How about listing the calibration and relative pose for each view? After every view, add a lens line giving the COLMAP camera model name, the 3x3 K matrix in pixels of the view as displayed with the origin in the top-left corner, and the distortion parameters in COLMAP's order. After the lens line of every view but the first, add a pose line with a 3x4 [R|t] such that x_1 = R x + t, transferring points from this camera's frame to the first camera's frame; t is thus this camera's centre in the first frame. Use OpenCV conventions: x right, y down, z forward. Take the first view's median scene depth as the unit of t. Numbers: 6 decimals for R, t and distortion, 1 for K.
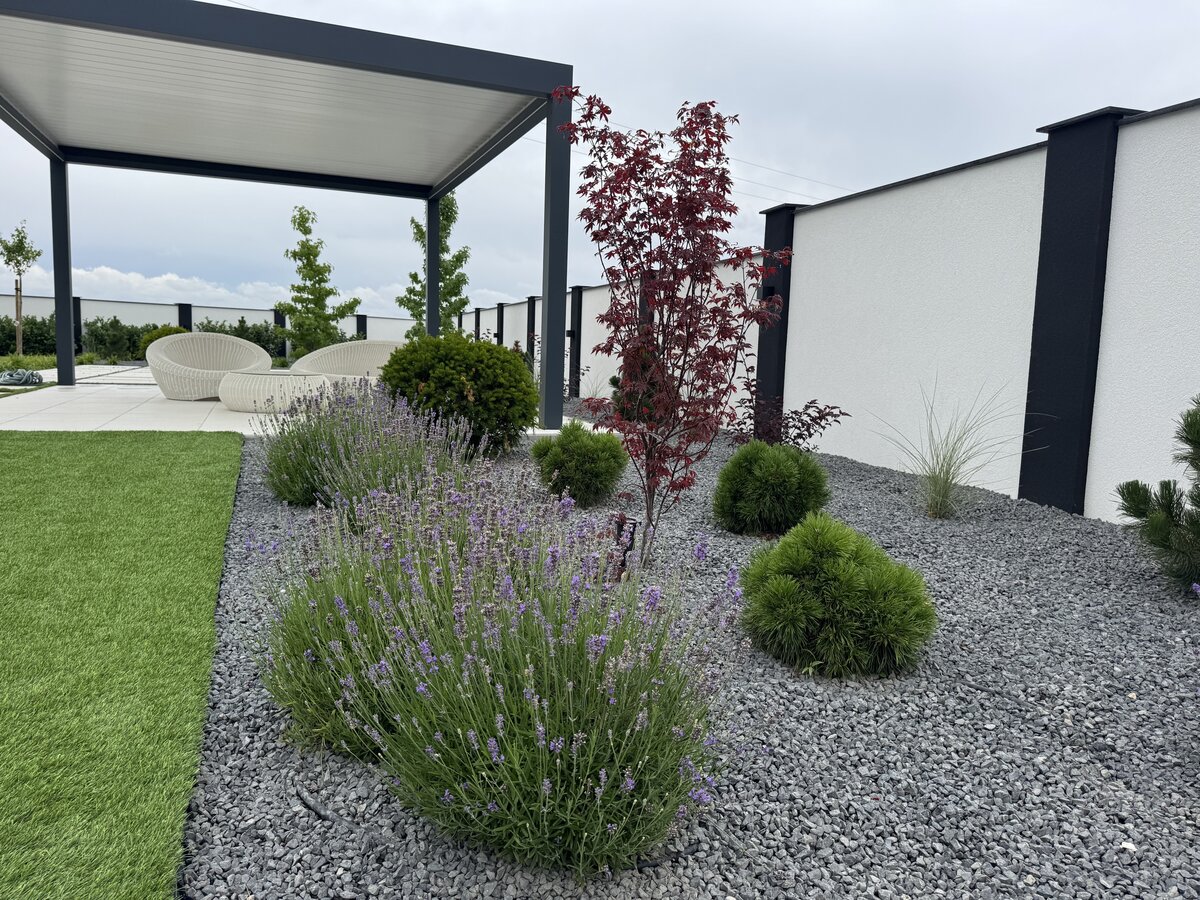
lens RADIAL K [[831.6, 0, 604.4], [0, 831.6, 451.2], [0, 0, 1]] dist [0.115106, -0.159128]
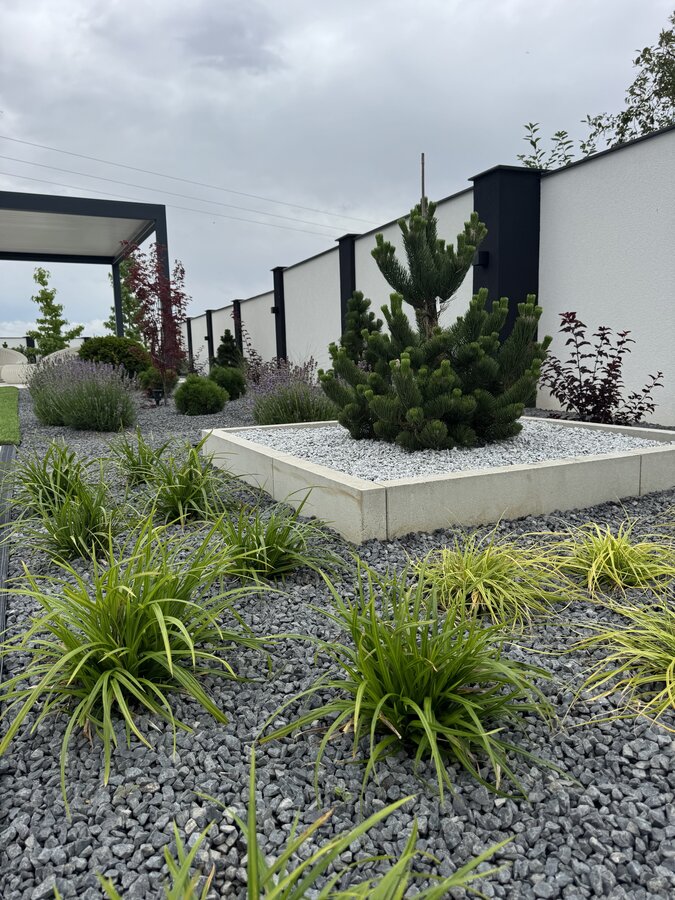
lens RADIAL K [[623.7, 0, 337.5], [0, 623.7, 450.0], [0, 0, 1]] dist [0.115106, -0.159128]
pose [[0.995333, -0.066226, 0.070183, 0.076673], [0.064327, 0.997508, 0.028979, 0.041957], [-0.071927, -0.024329, 0.997113, -0.197341]]
